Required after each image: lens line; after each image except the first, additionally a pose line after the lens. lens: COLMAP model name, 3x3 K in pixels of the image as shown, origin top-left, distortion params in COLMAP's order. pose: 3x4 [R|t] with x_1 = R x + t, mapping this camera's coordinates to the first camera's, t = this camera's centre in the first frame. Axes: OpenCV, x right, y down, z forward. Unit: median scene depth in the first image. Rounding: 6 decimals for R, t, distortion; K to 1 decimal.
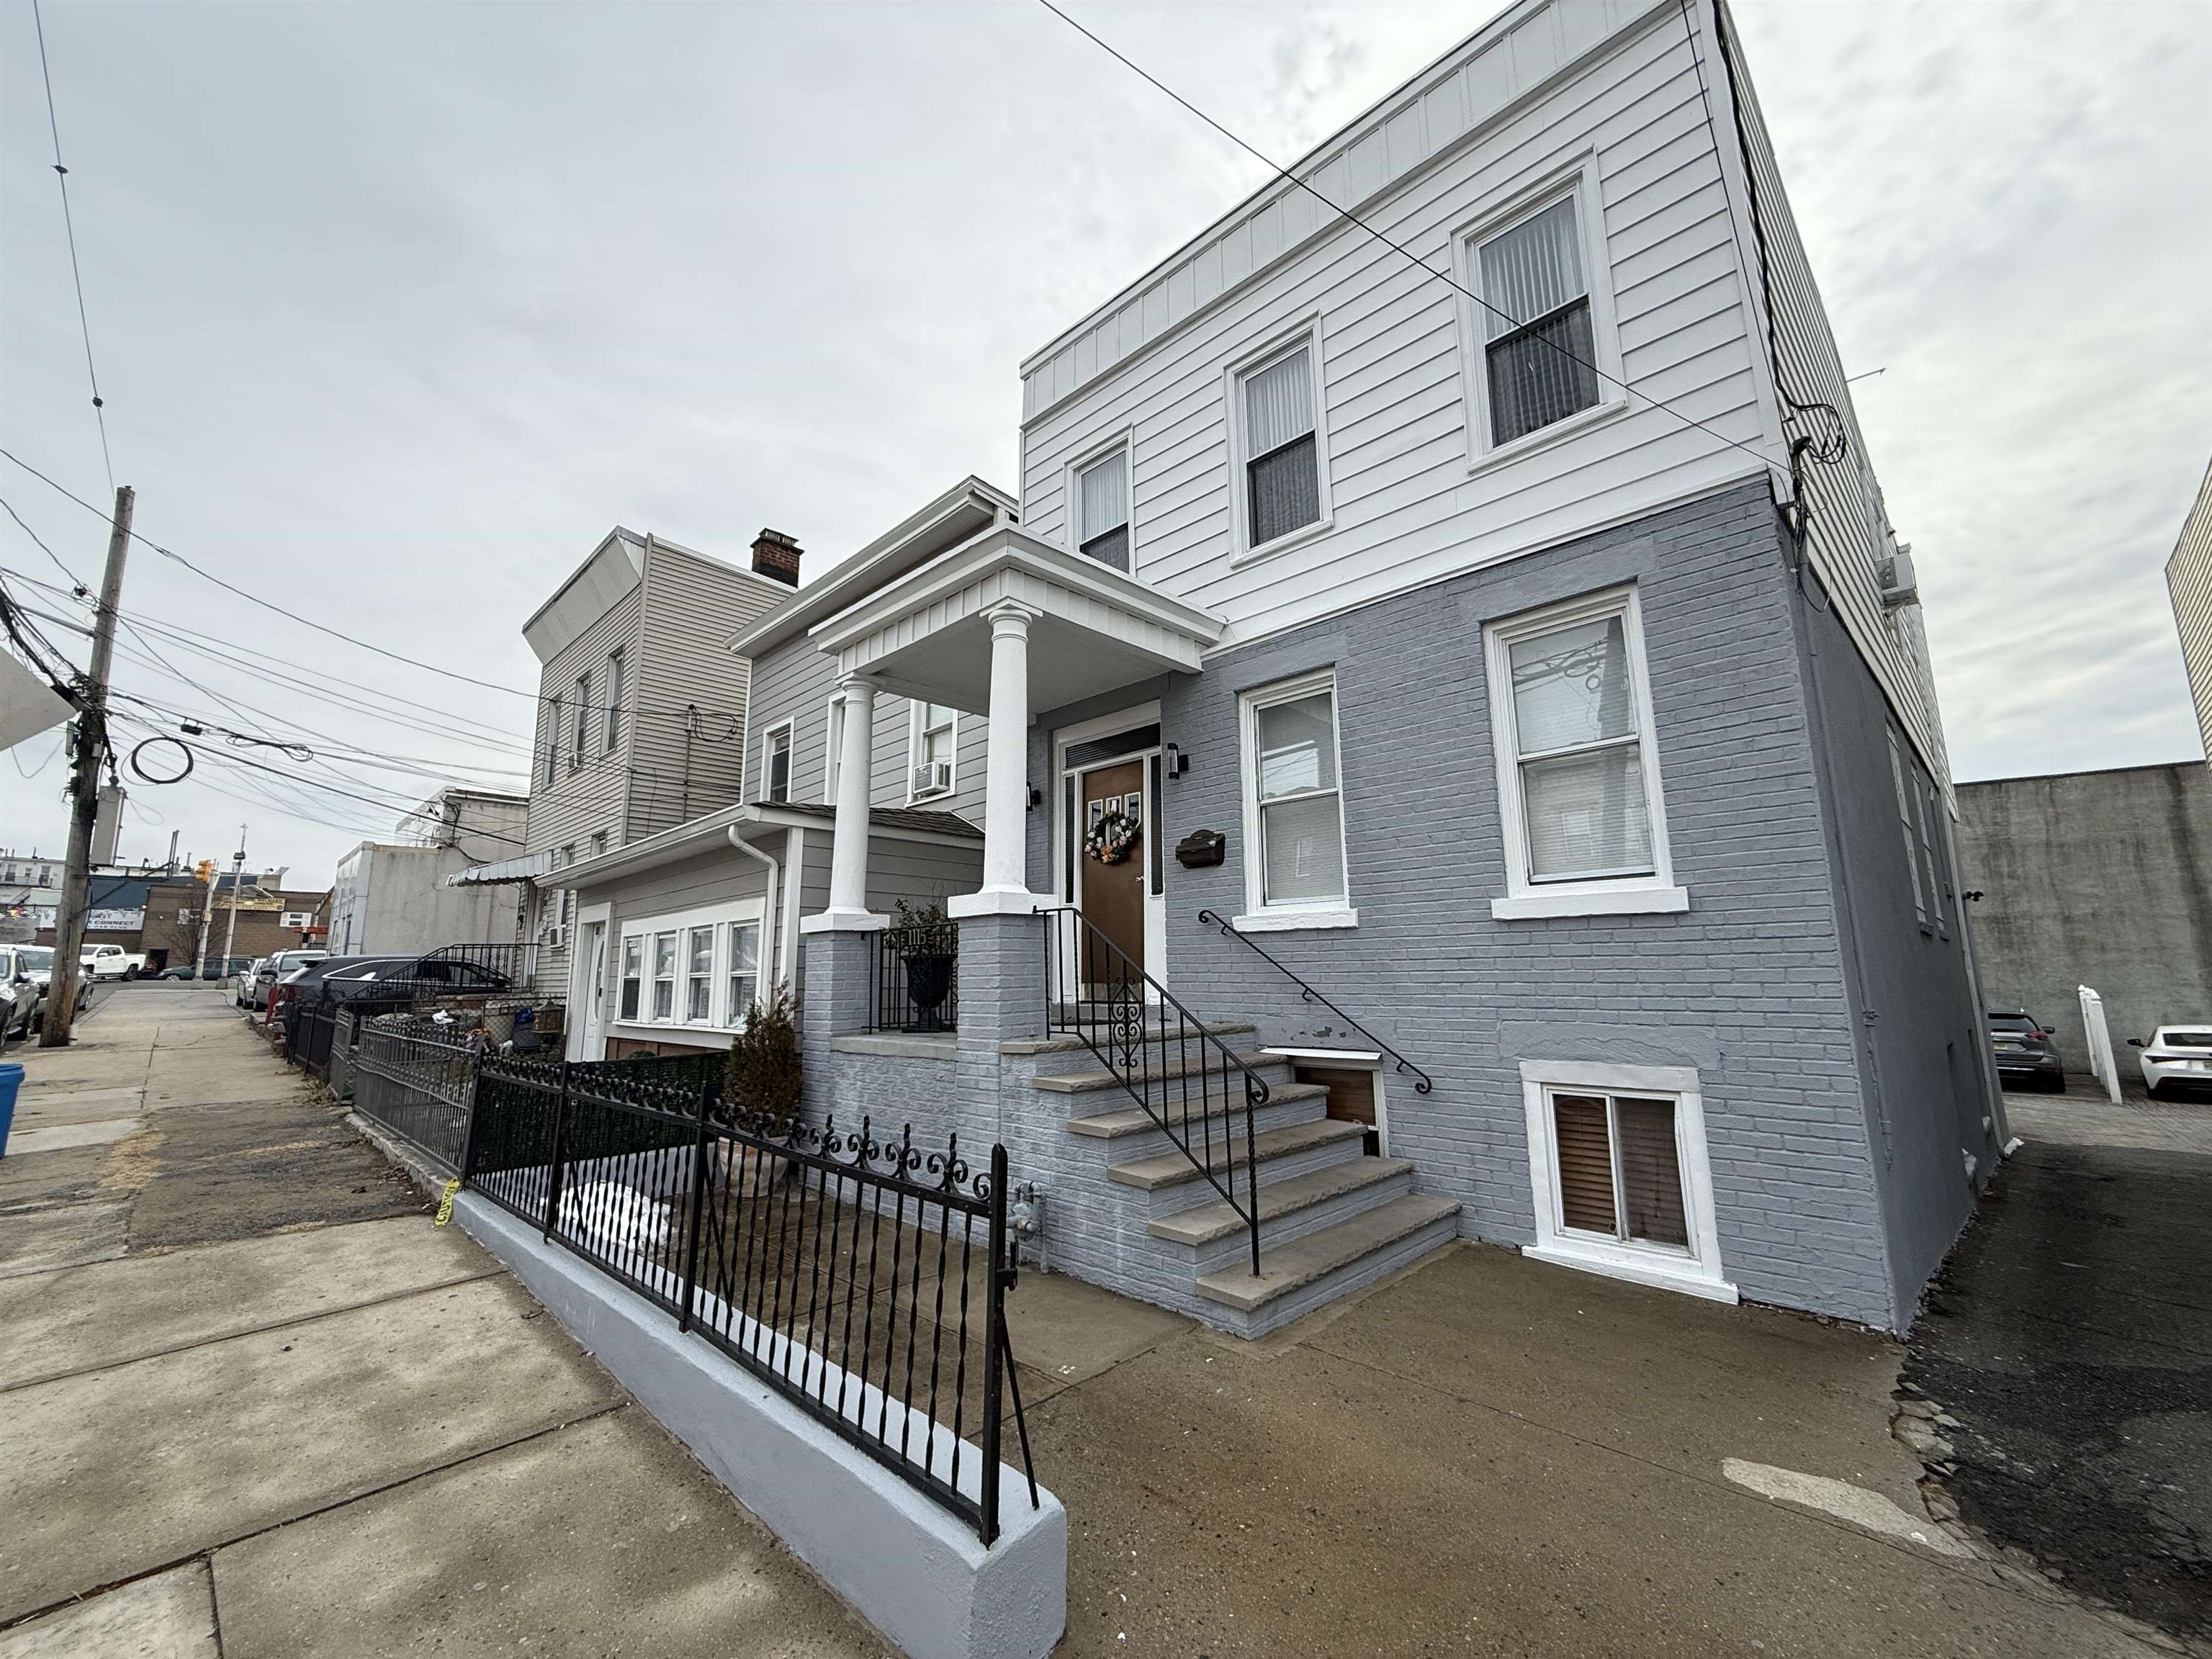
lens RADIAL K [[885.5, 0, 1106.0], [0, 885.5, 829.5], [0, 0, 1]] dist [-0.000223, 0.000042]
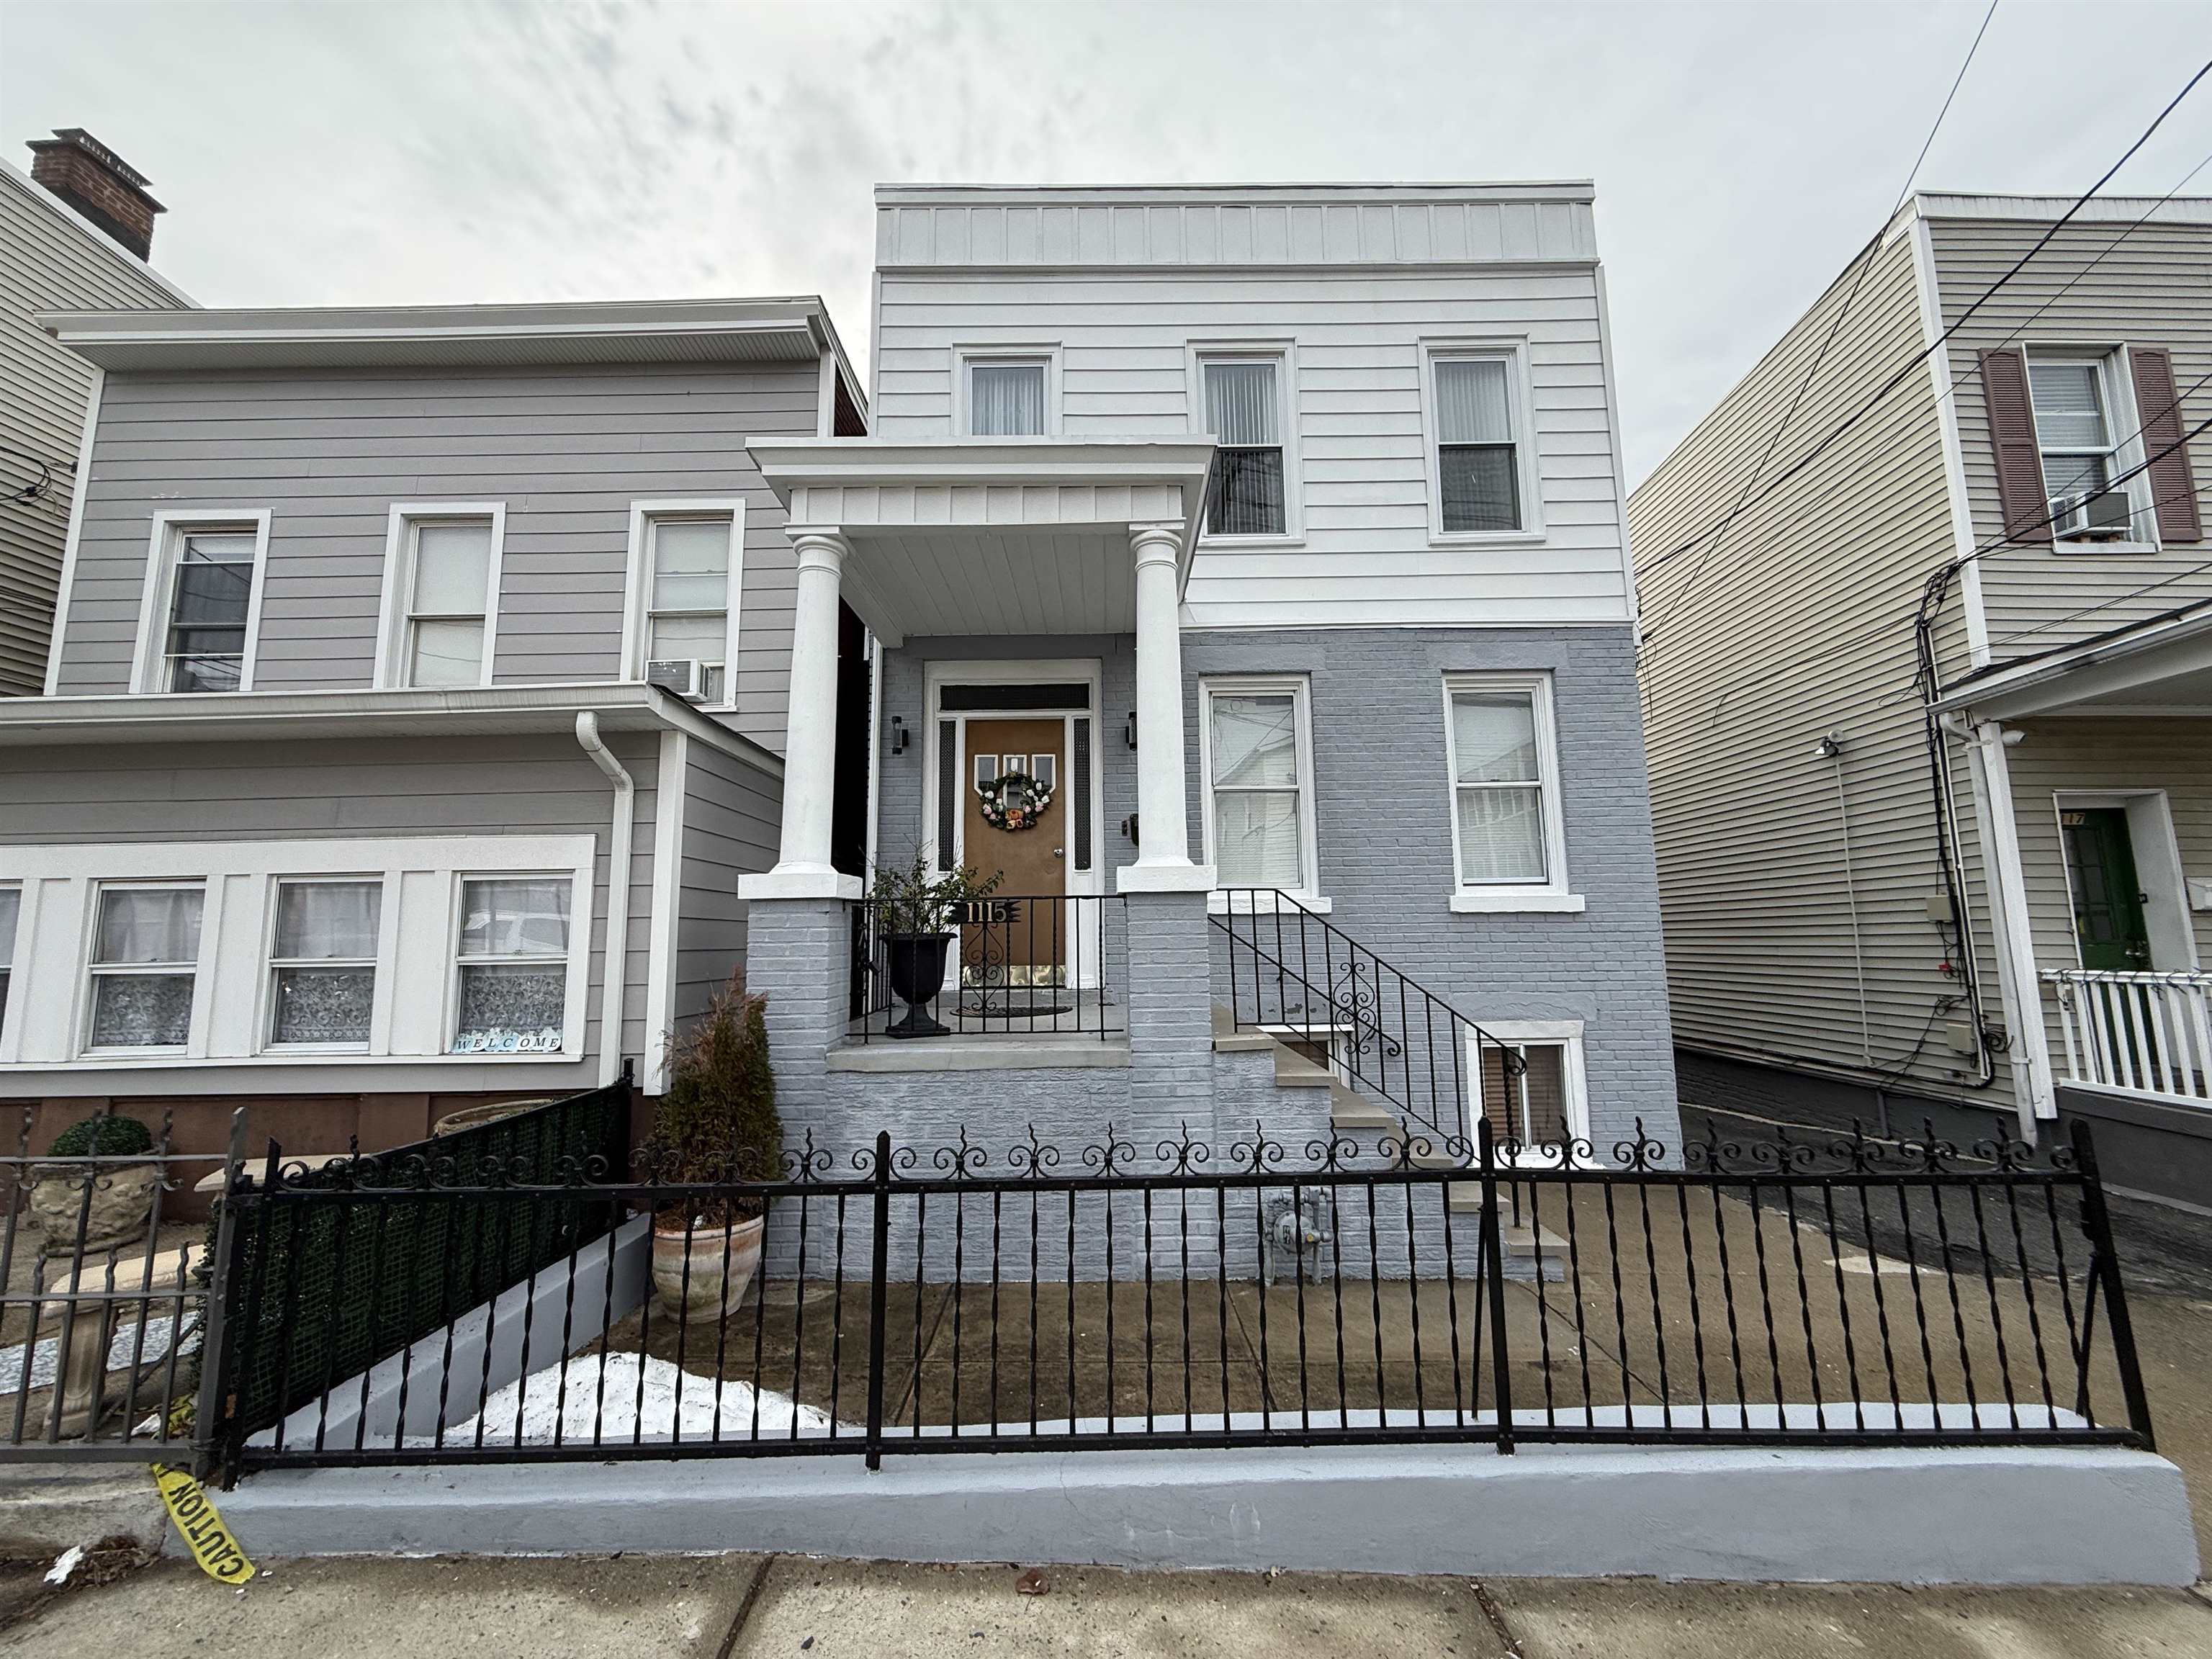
lens RADIAL K [[881.6, 0, 1100.4], [0, 881.6, 829.5], [0, 0, 1]] dist [0.001062, 0.000245]
pose [[0.715924, 0.089640, 0.692400, -0.753031], [-0.112023, 0.993623, -0.012809, 0.054879], [-0.689133, -0.068394, 0.721400, 0.432180]]
